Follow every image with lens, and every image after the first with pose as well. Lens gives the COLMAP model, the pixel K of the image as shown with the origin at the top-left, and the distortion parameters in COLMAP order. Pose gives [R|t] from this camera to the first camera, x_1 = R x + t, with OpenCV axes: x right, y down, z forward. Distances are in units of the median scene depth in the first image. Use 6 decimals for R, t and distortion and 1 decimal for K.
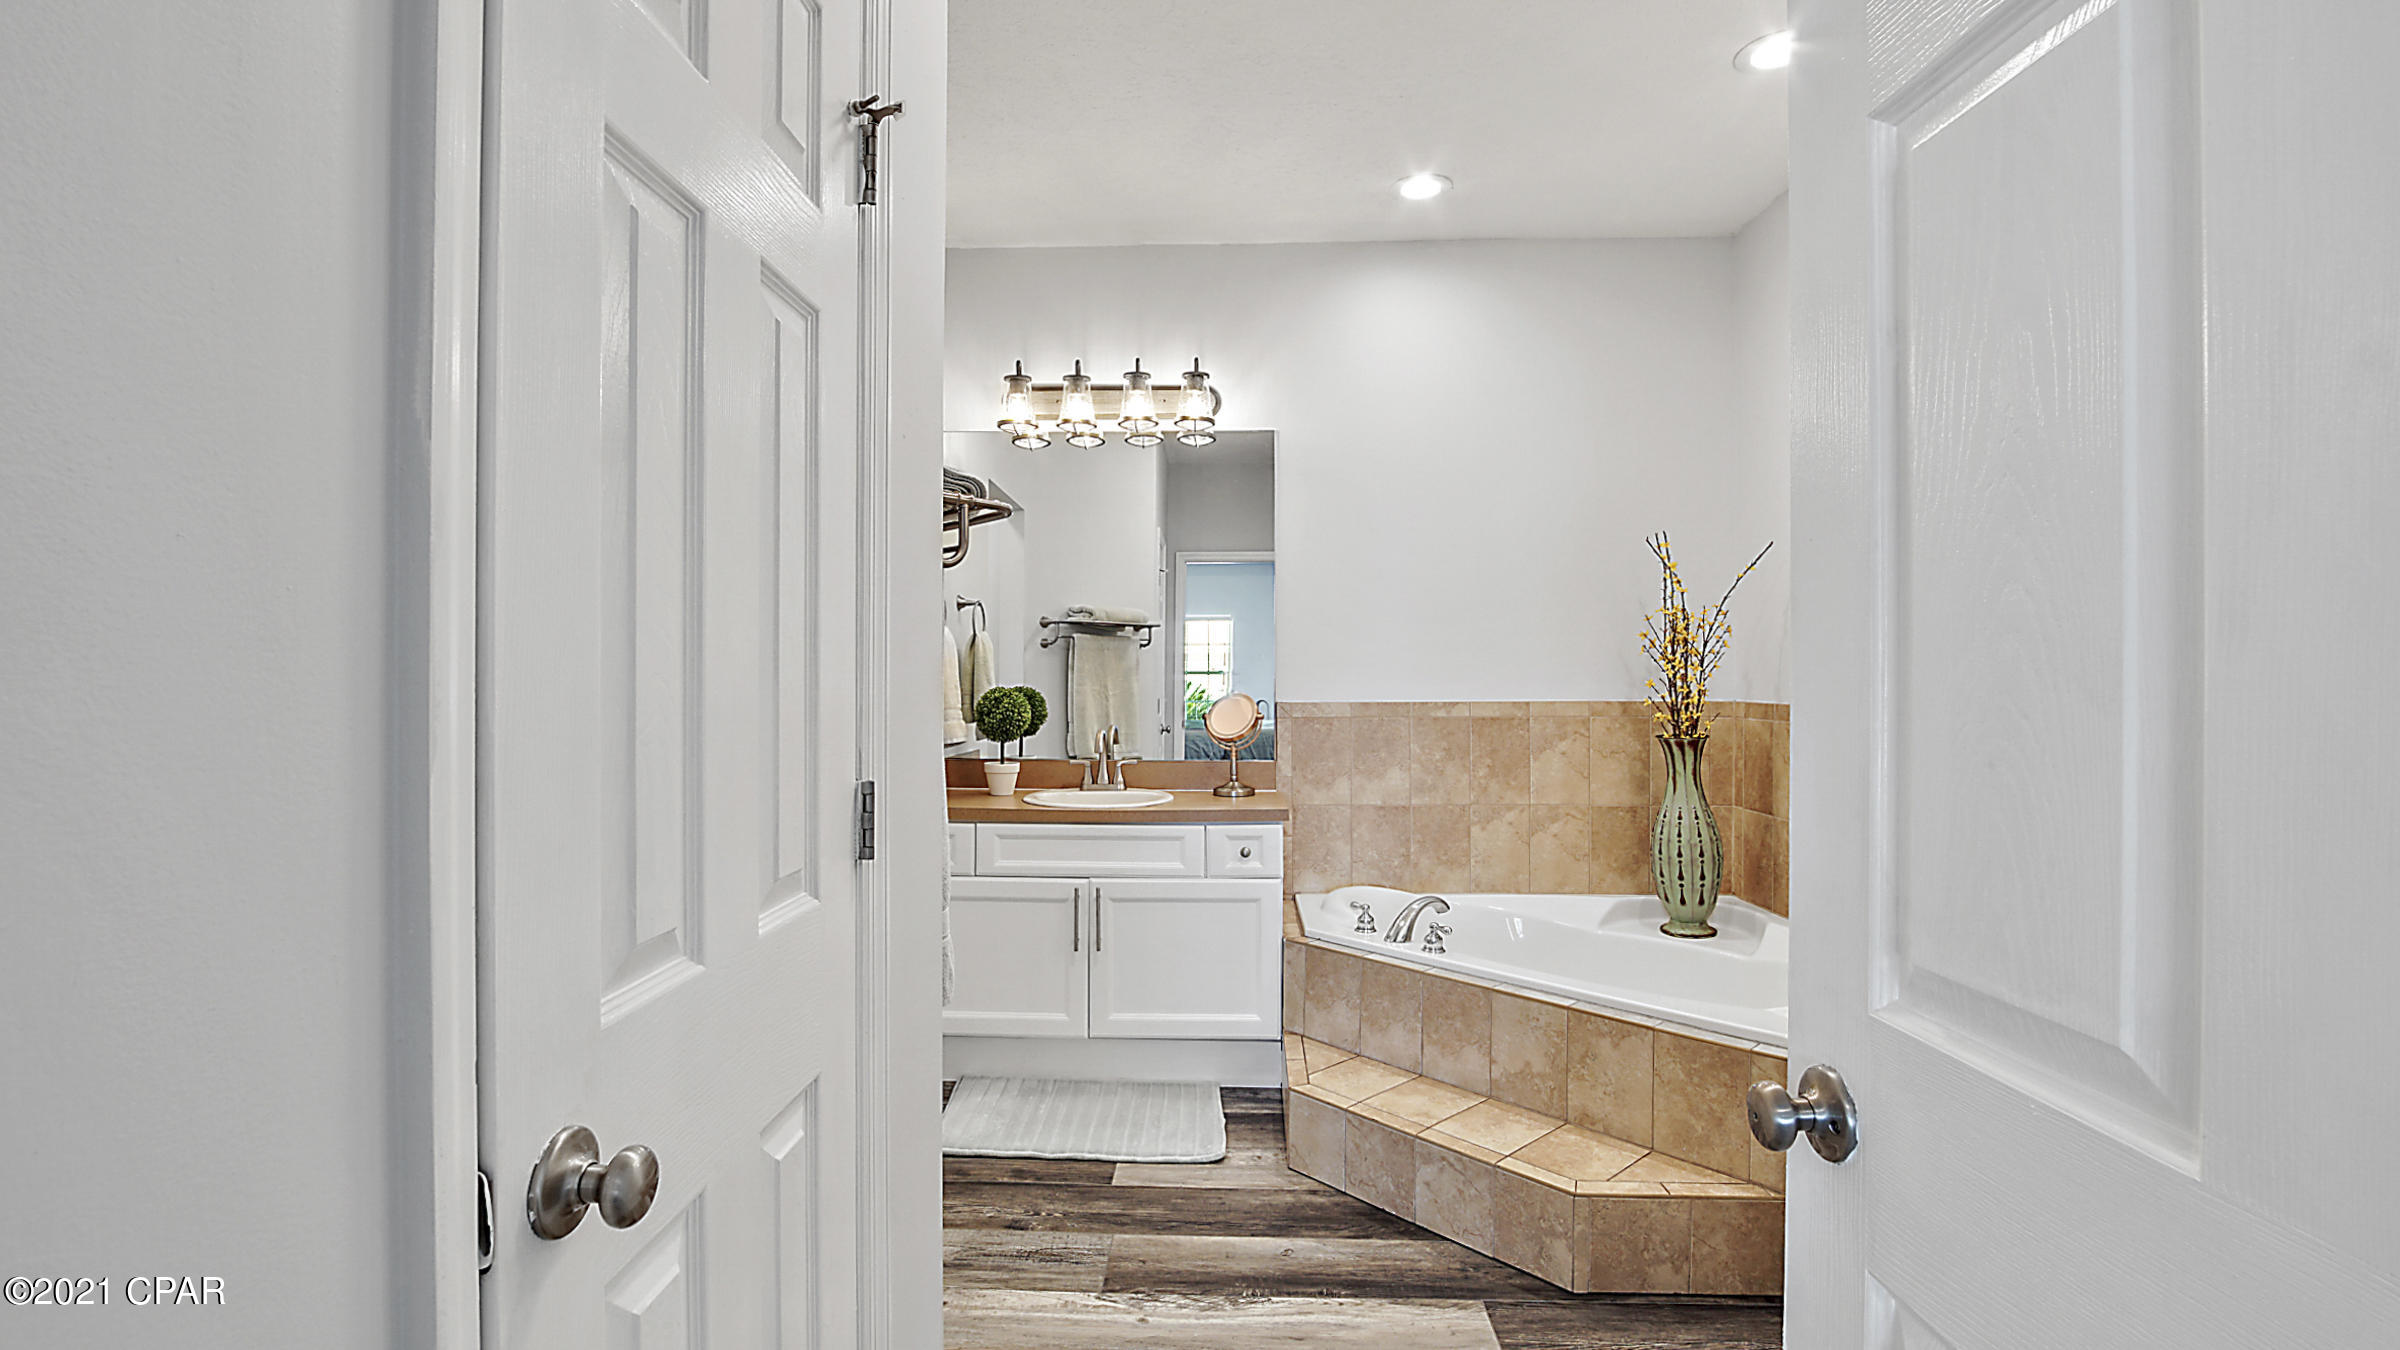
lens RADIAL K [[1086.5, 0, 1185.1], [0, 1086.5, 678.3], [0, 0, 1]] dist [-0.017787, 0.001421]
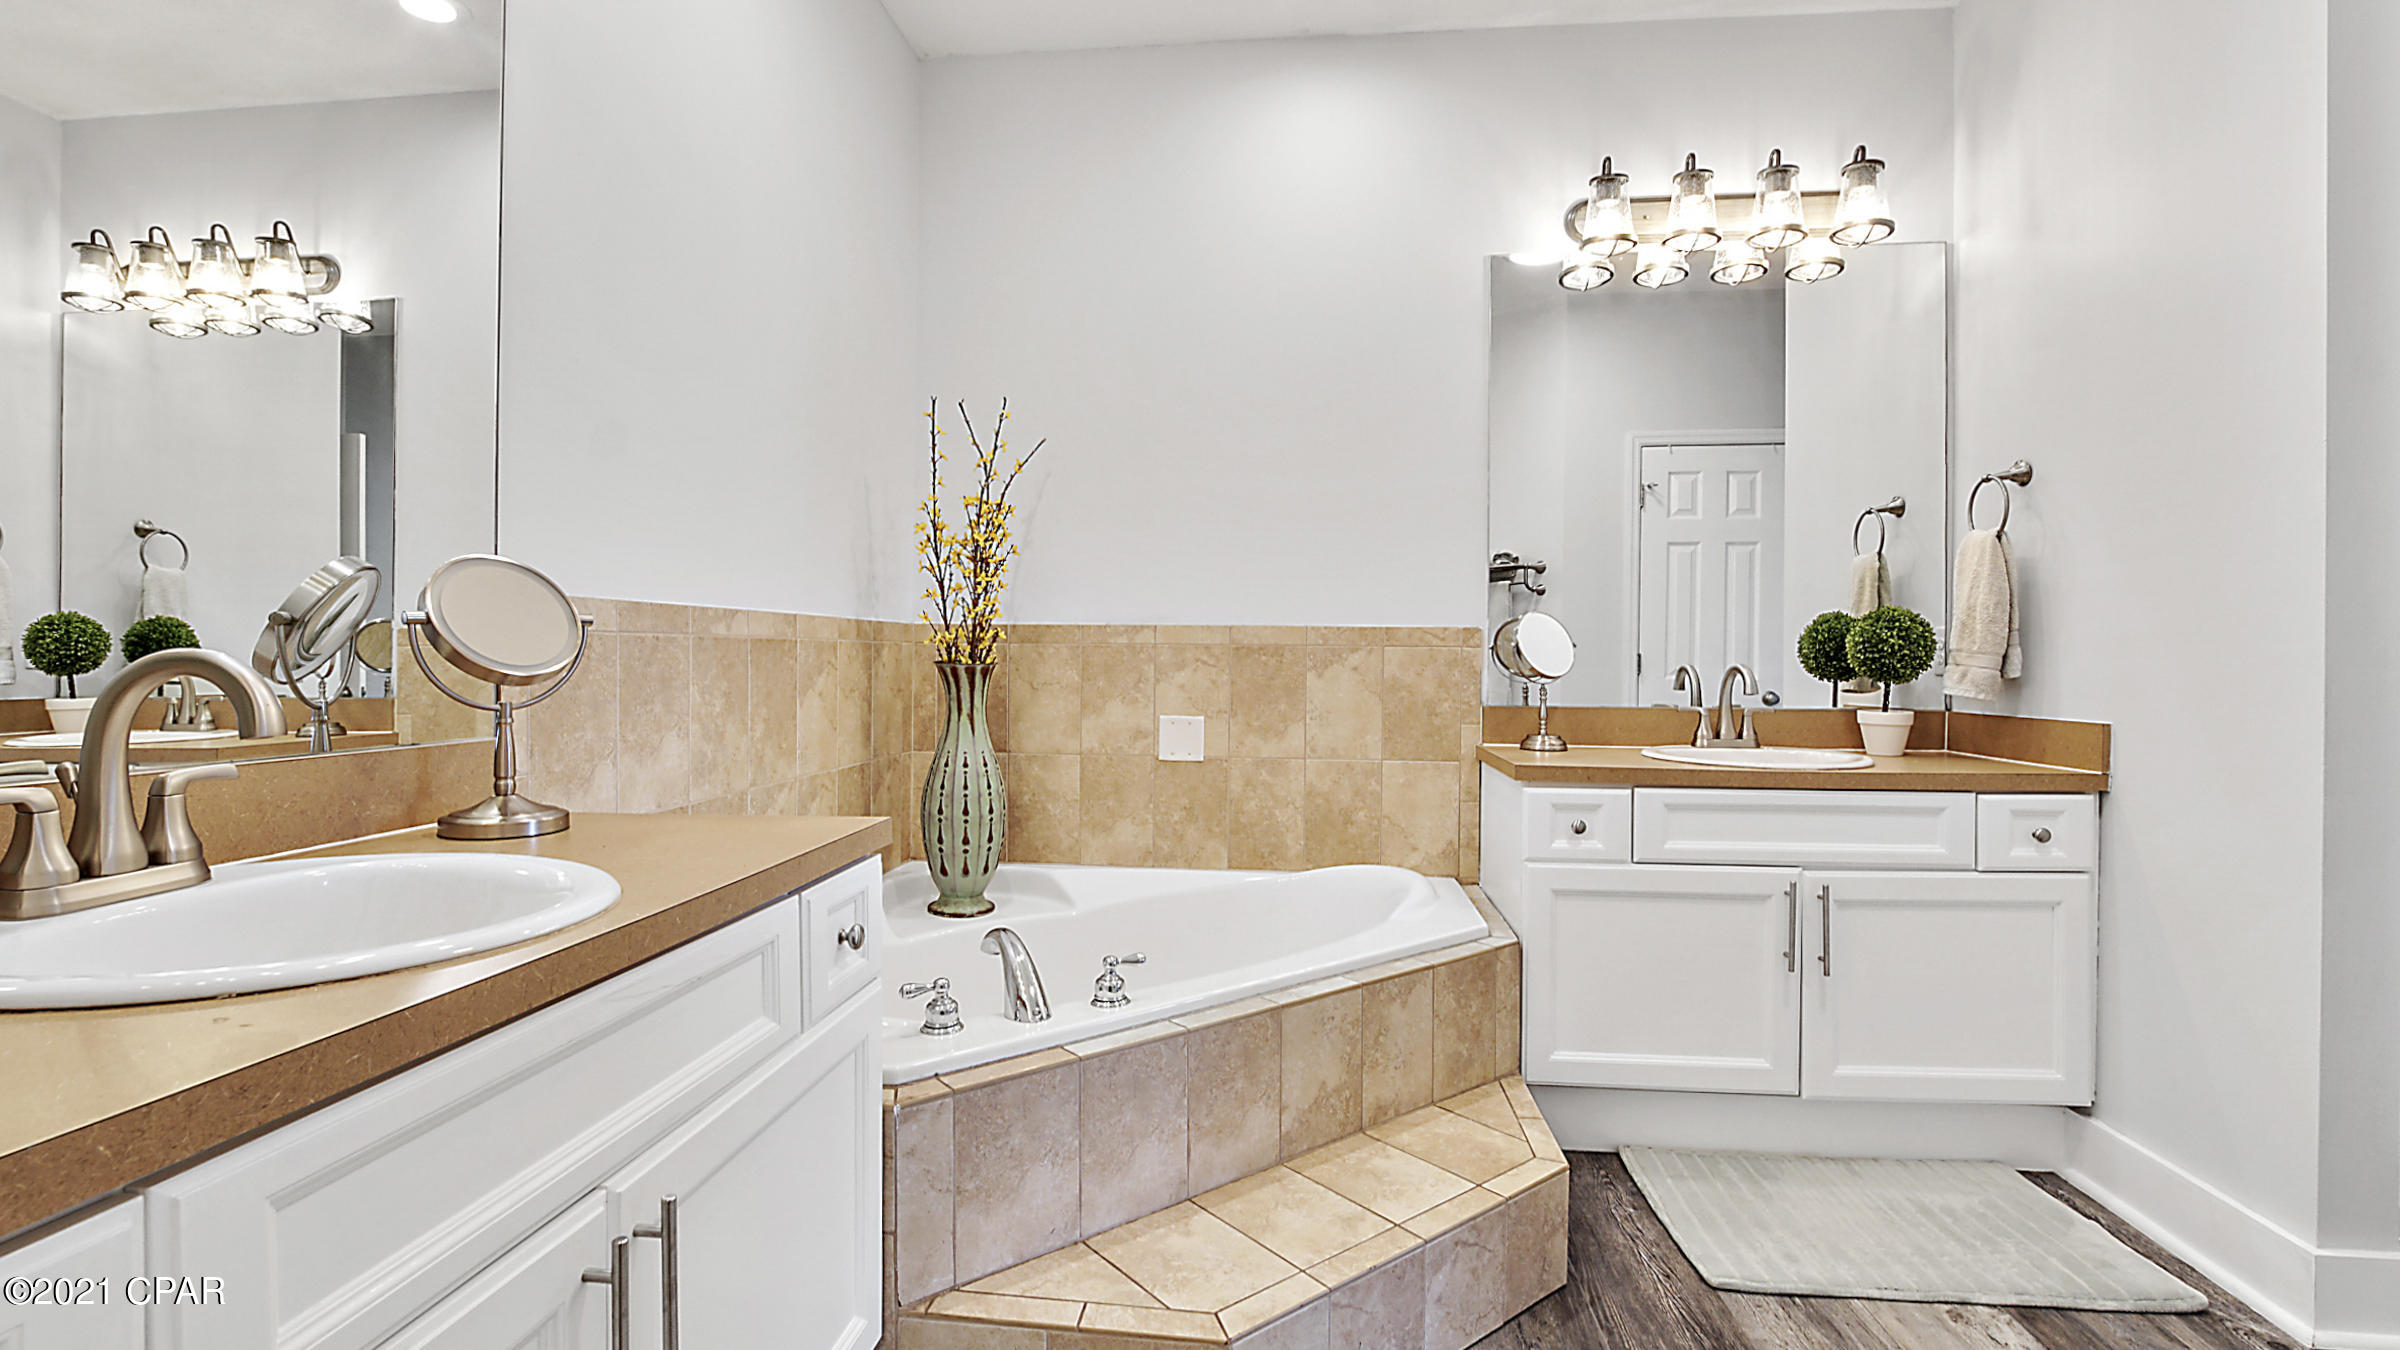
lens RADIAL K [[1086.5, 0, 1191.9], [0, 1086.5, 666.4], [0, 0, 1]] dist [-0.017787, 0.001421]
pose [[0.063389, -0.005789, 0.997972, -0.375634], [-0.003396, 0.999976, 0.006016, 0.060029], [-0.997983, -0.003771, 0.063368, 0.926215]]
